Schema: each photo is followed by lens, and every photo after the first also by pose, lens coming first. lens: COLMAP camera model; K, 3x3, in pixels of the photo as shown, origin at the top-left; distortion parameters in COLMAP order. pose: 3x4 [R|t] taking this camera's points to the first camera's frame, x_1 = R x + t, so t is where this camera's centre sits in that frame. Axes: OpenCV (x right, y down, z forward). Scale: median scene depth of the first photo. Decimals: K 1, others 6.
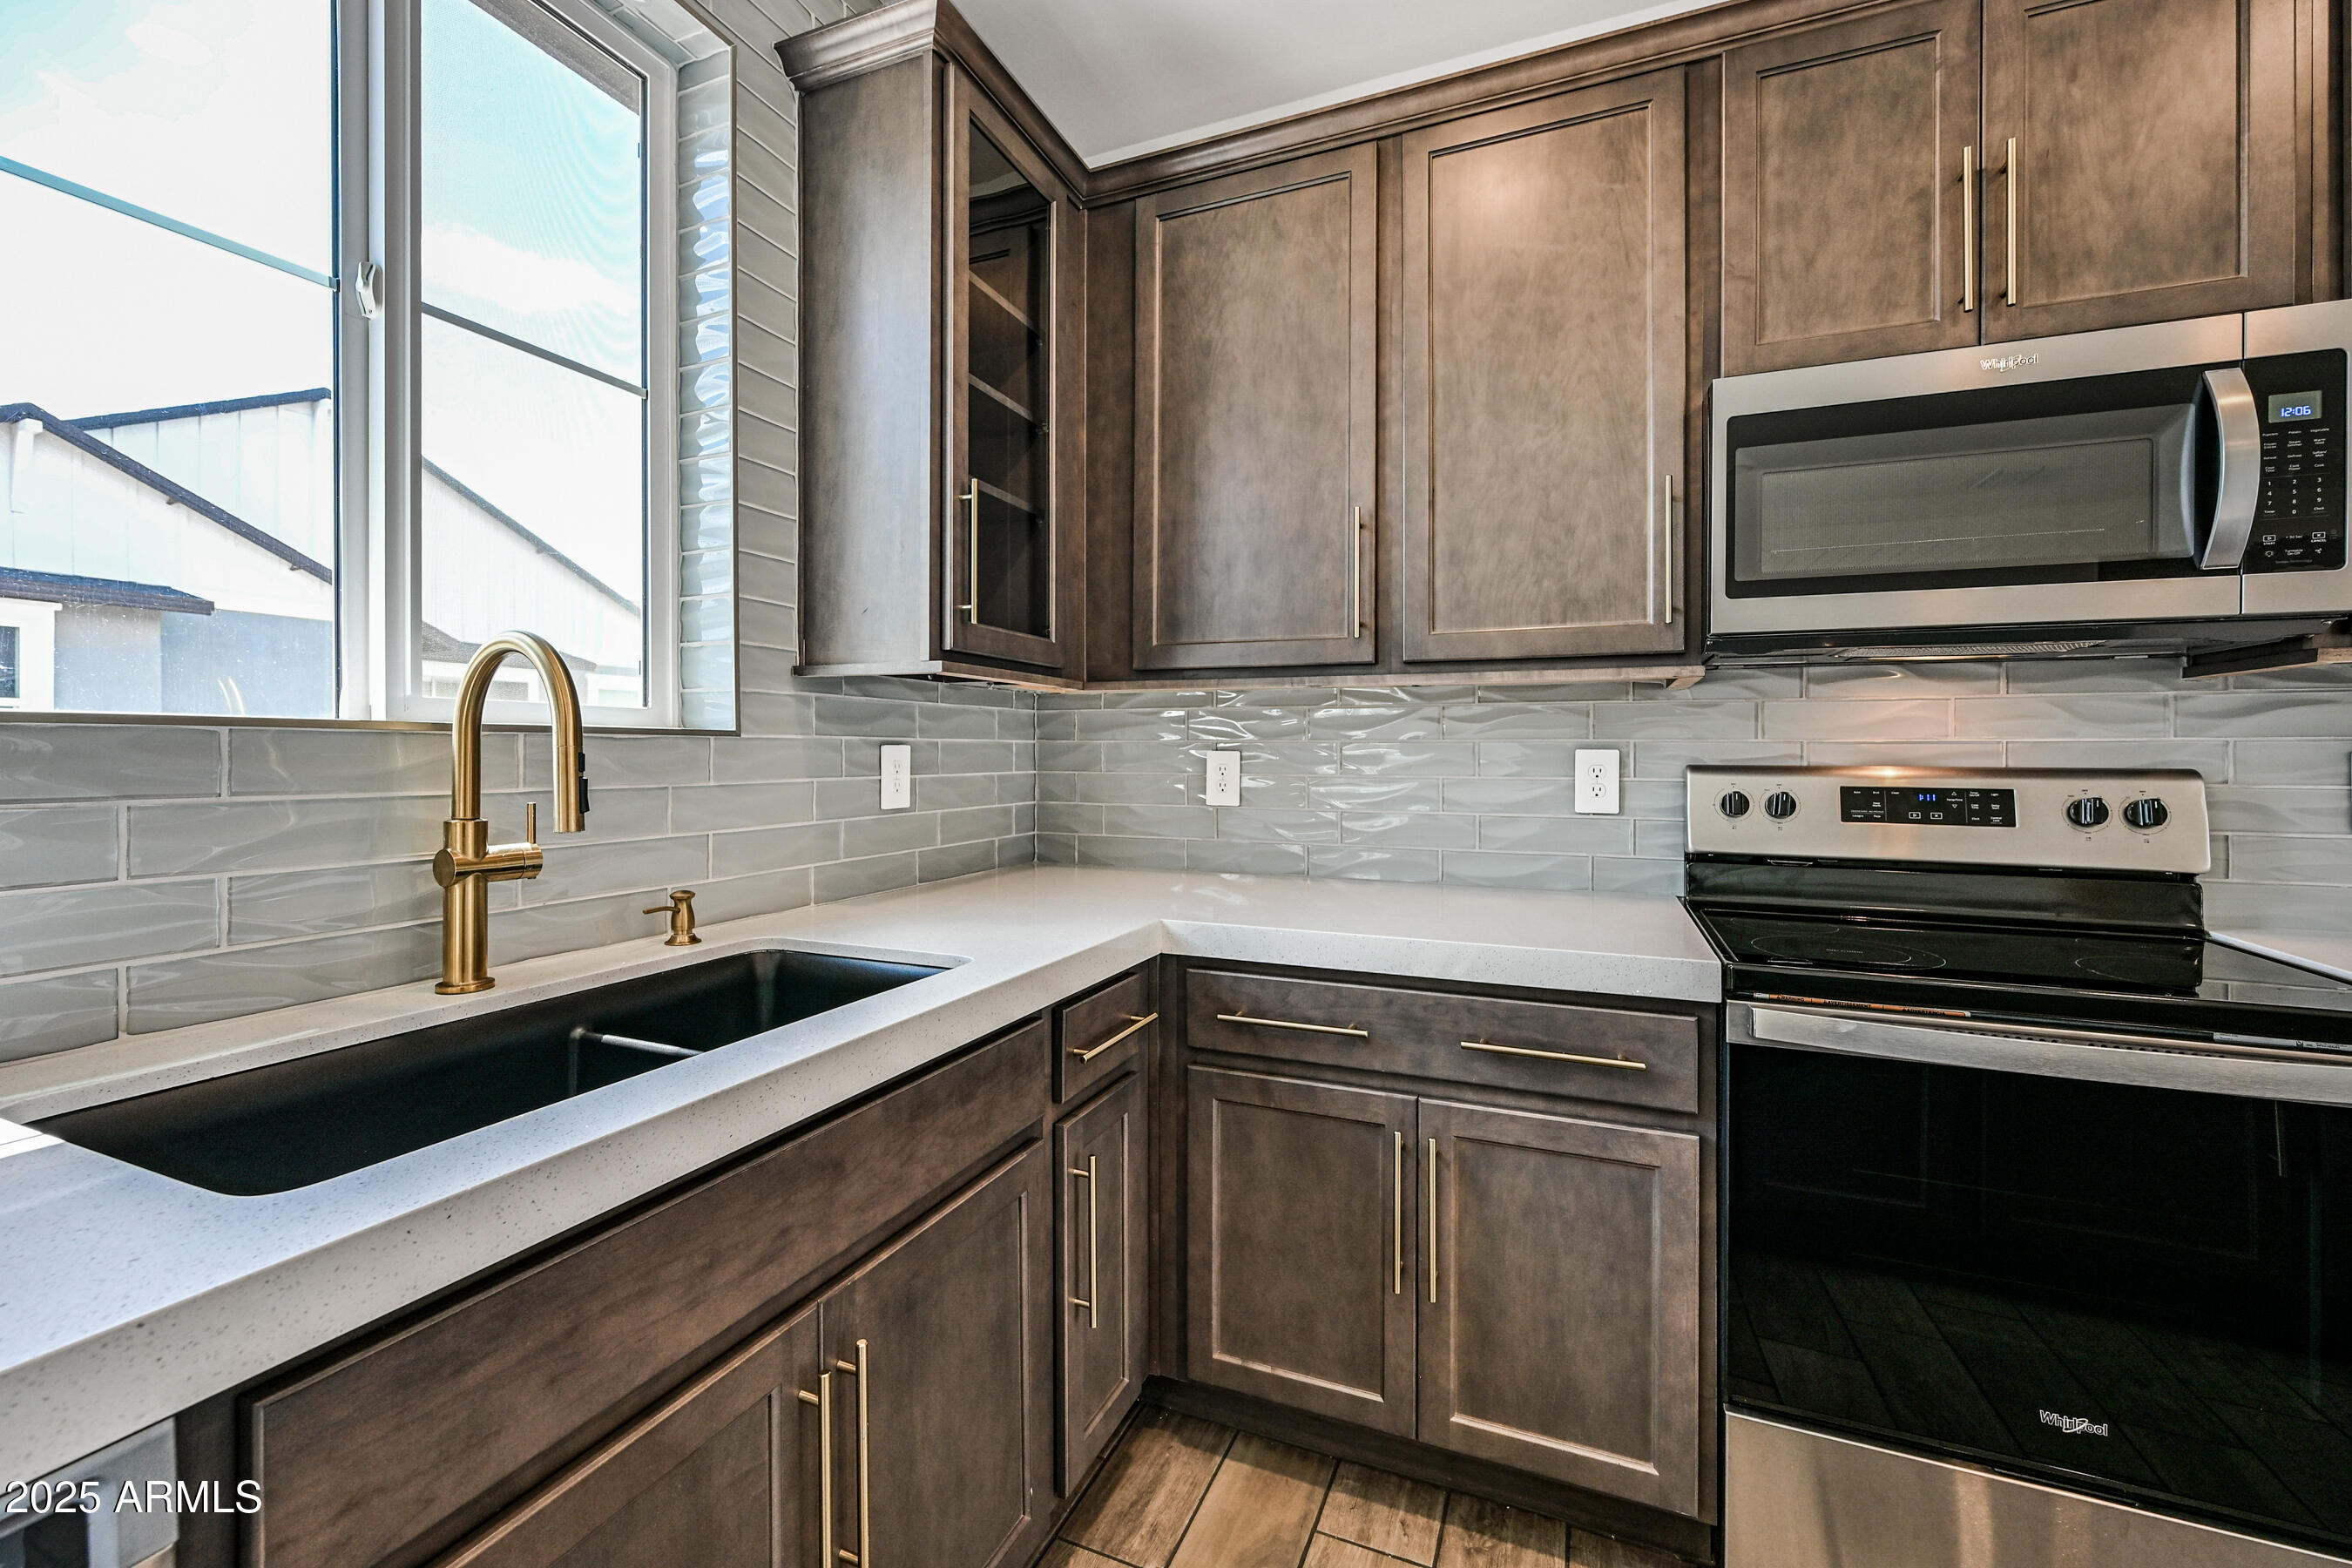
lens RADIAL K [[962.6, 0, 1176.0], [0, 962.6, 784.0], [0, 0, 1]] dist [-0.000549, -0.000191]
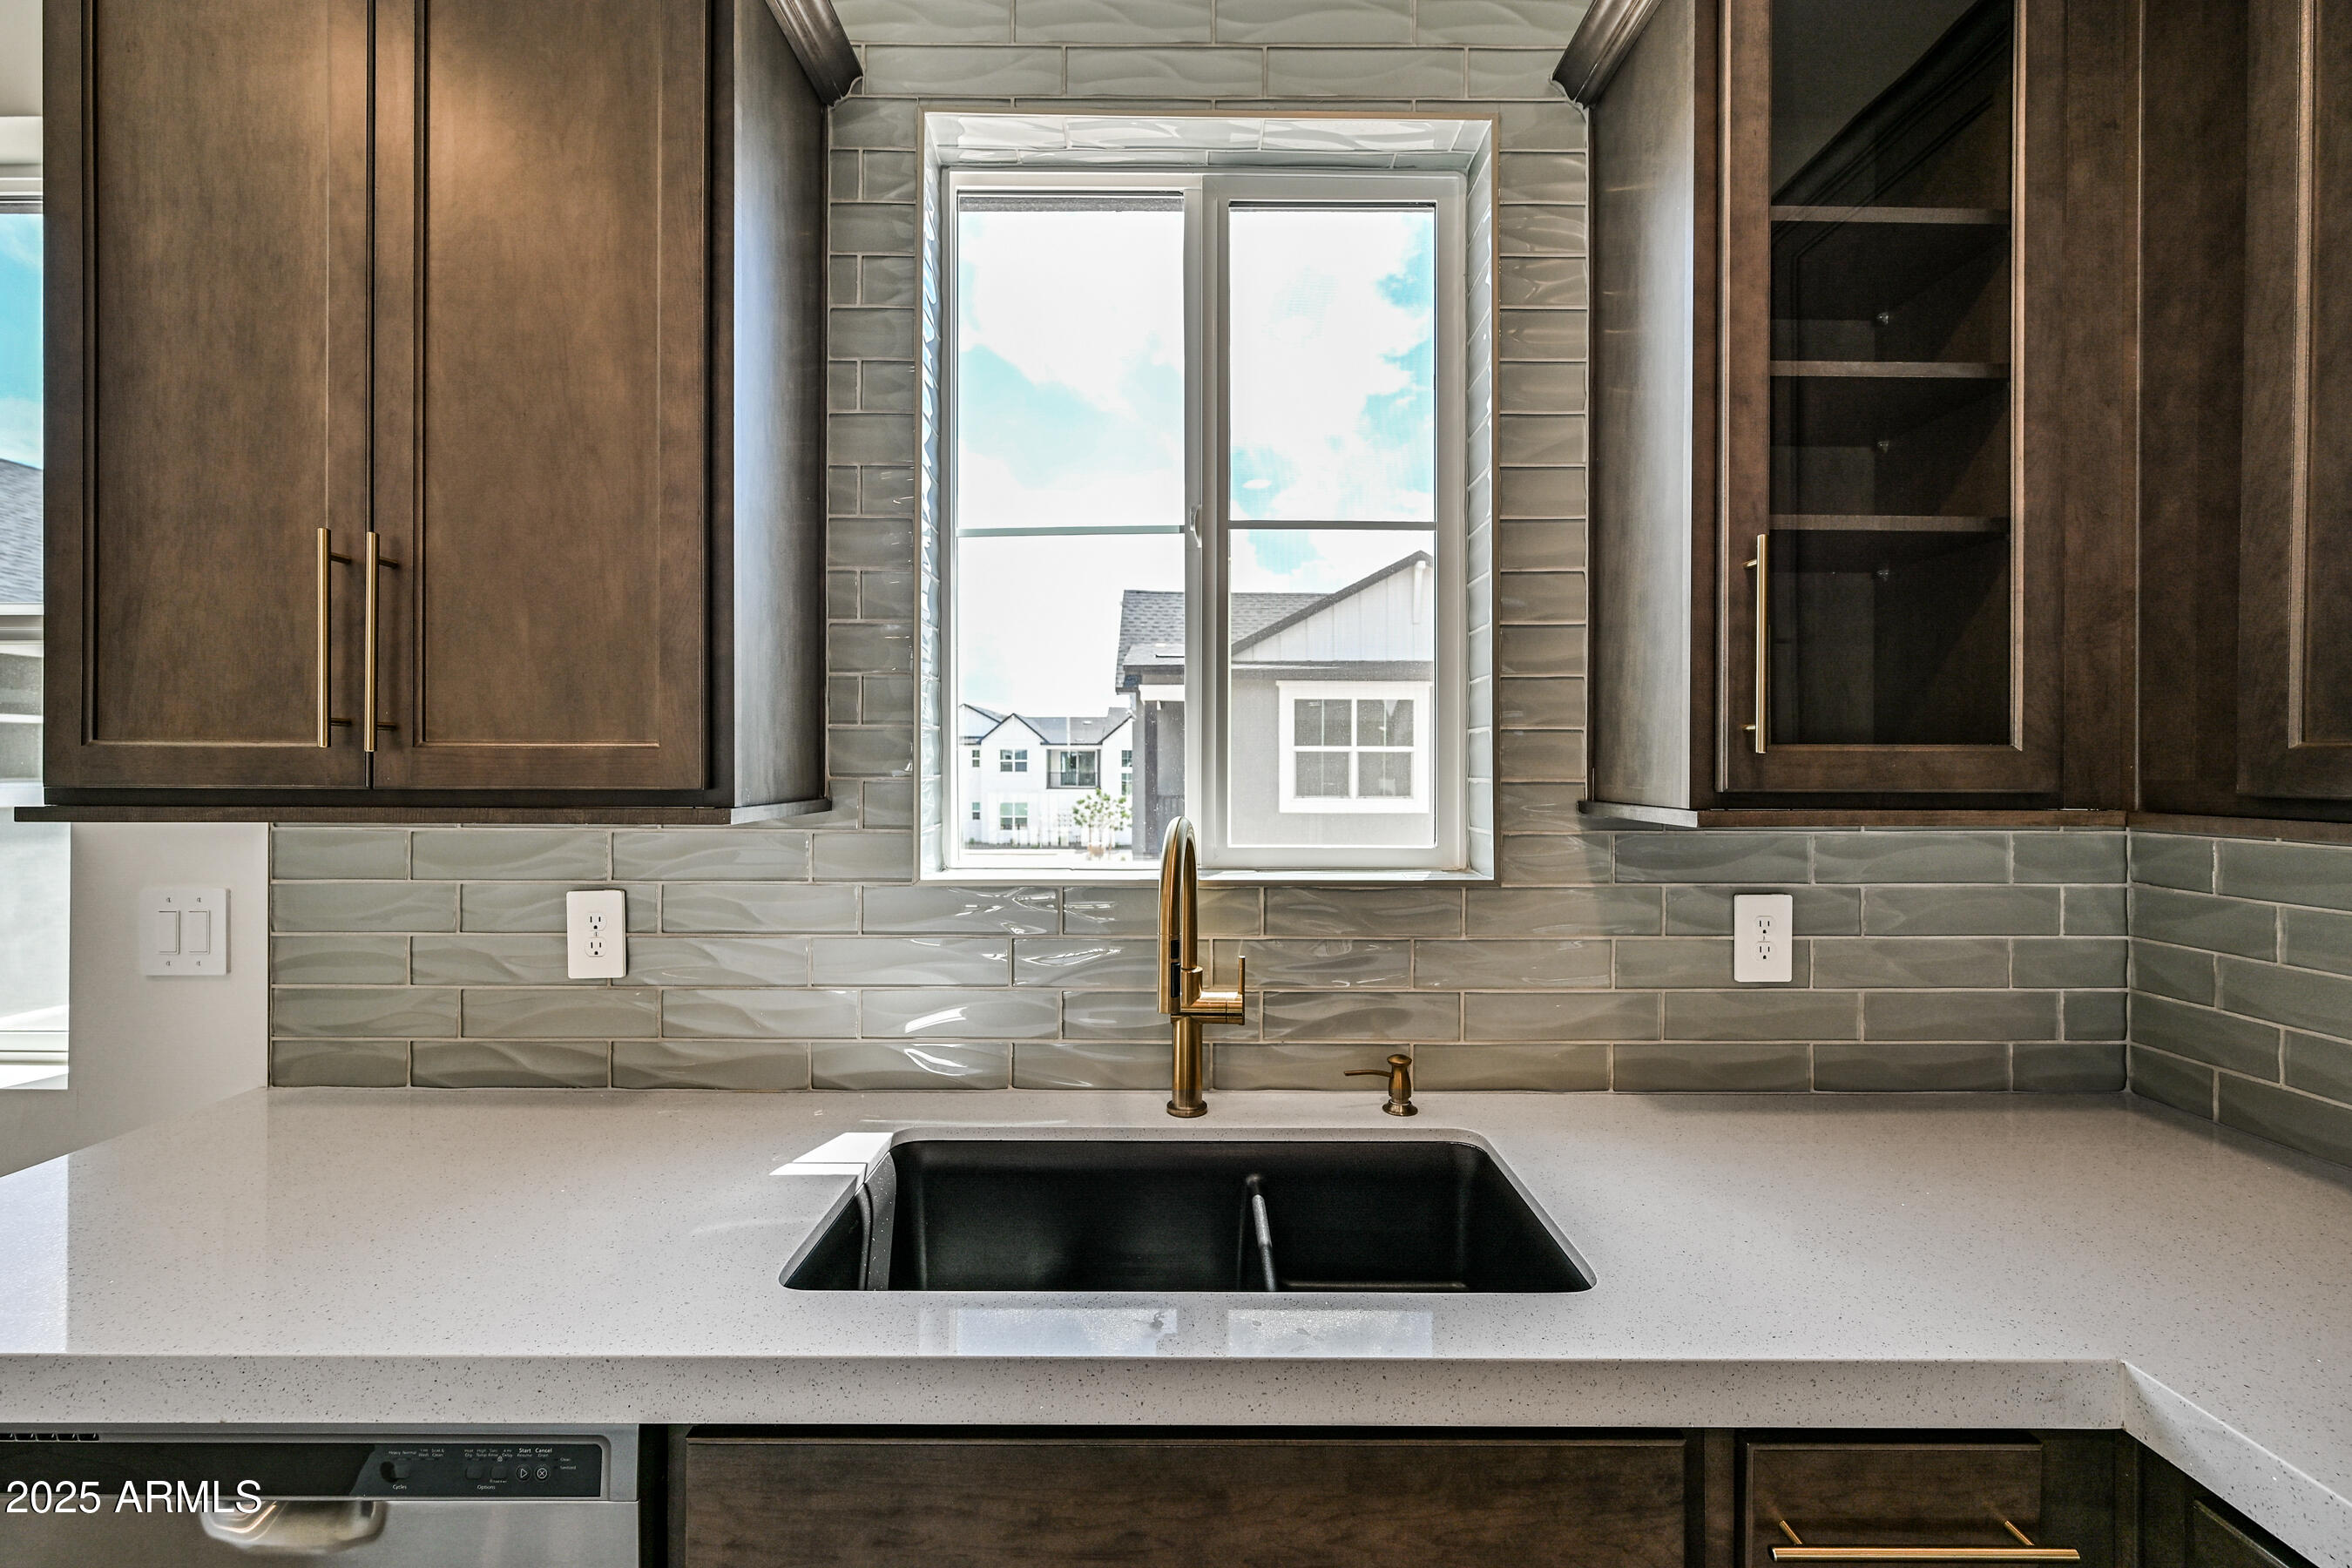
lens RADIAL K [[962.6, 0, 1176.0], [0, 962.6, 784.0], [0, 0, 1]] dist [-0.000549, -0.000191]
pose [[0.387272, 0.013602, -0.921865, 0.231100], [-0.026487, 0.999643, 0.003622, -0.130594], [0.921585, 0.023014, 0.387494, 0.360675]]
